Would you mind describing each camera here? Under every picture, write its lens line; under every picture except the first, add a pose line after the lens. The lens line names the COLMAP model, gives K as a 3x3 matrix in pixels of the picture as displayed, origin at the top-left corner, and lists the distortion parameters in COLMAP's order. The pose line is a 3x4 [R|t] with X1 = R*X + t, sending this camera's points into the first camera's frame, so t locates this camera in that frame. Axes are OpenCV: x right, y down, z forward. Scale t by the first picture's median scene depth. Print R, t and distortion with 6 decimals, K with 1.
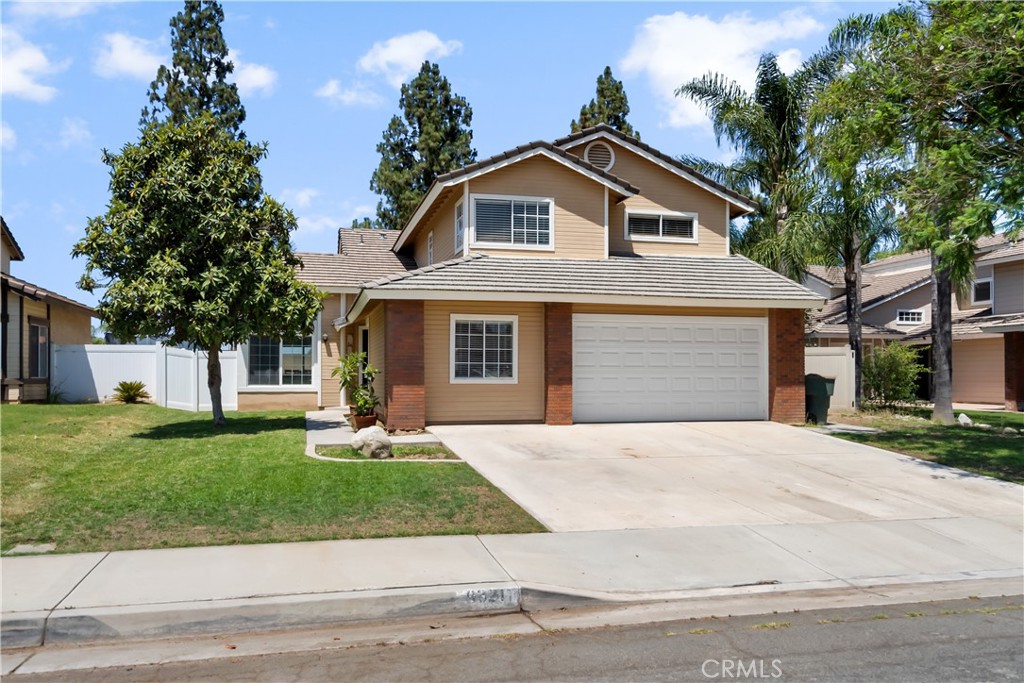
lens RADIAL K [[792.6, 0, 511.3], [0, 792.6, 351.1], [0, 0, 1]] dist [-0.006196, -0.001810]
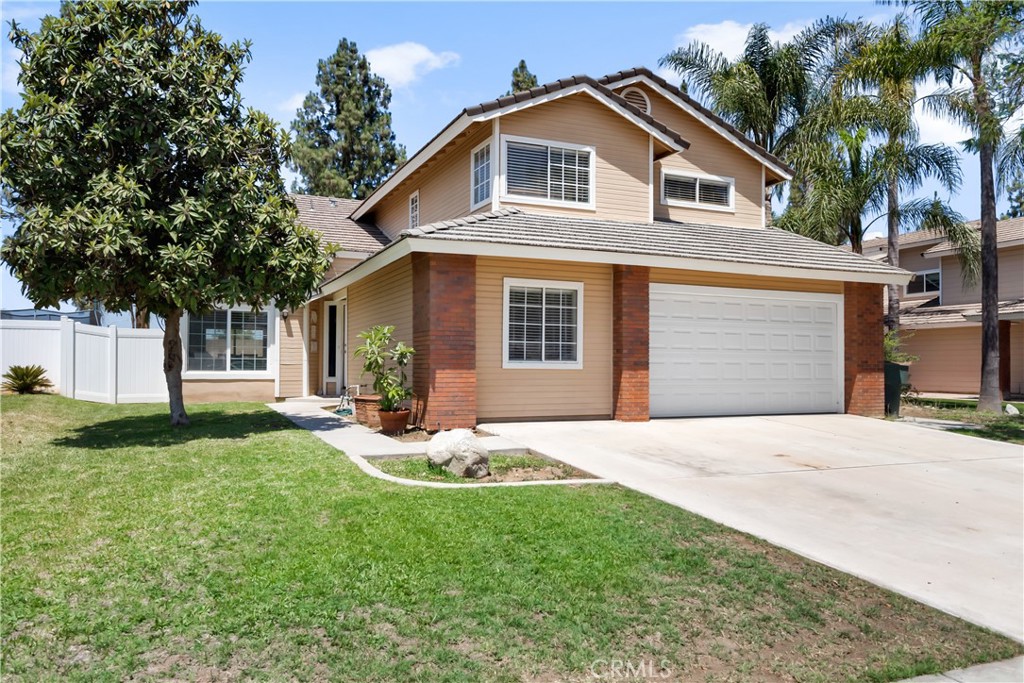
lens RADIAL K [[737.9, 0, 512.0], [0, 737.9, 341.5], [0, 0, 1]] dist [-0.002379, -0.000196]
pose [[0.986256, 0.010535, 0.164886, -0.162622], [-0.010255, 0.999944, -0.002546, 0.014496], [-0.164903, 0.000820, 0.986309, 0.256580]]
